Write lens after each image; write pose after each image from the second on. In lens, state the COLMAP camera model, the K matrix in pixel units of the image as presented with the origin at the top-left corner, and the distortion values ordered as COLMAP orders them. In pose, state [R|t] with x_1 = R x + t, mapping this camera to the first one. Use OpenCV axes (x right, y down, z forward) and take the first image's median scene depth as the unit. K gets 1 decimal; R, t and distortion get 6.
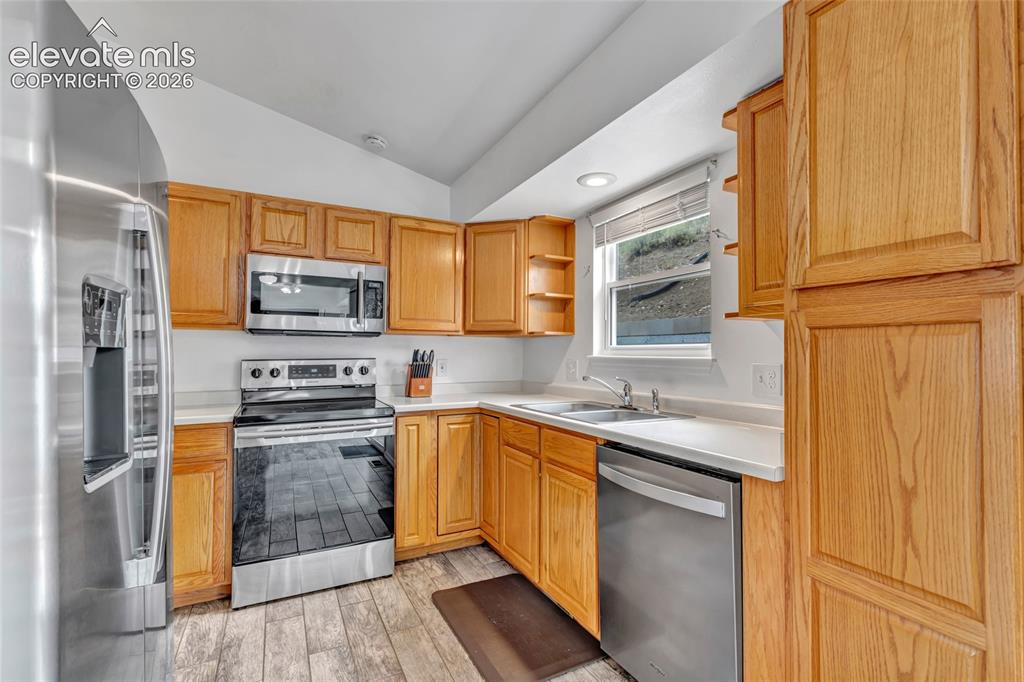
lens RADIAL K [[464.7, 0, 515.0], [0, 464.7, 341.9], [0, 0, 1]] dist [0.011936, 0.000369]
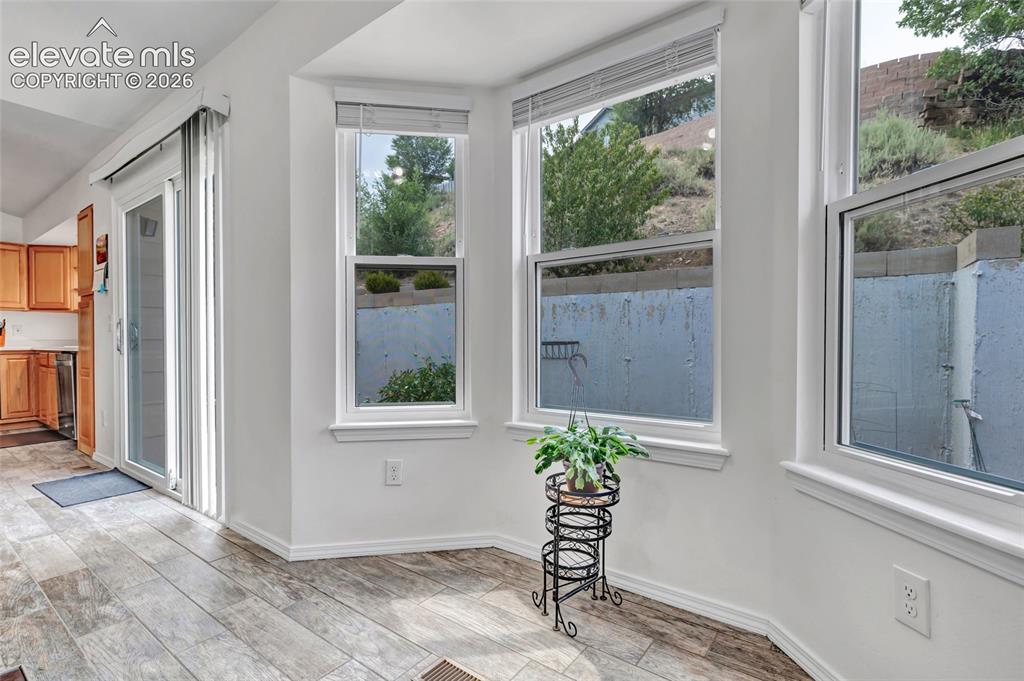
lens RADIAL K [[464.7, 0, 507.8], [0, 464.7, 346.5], [0, 0, 1]] dist [0.011936, 0.000369]
pose [[0.896623, -0.015713, 0.442517, 0.714565], [0.000125, 0.999379, 0.035232, 0.057464], [-0.442796, -0.031534, 0.896068, -1.355839]]
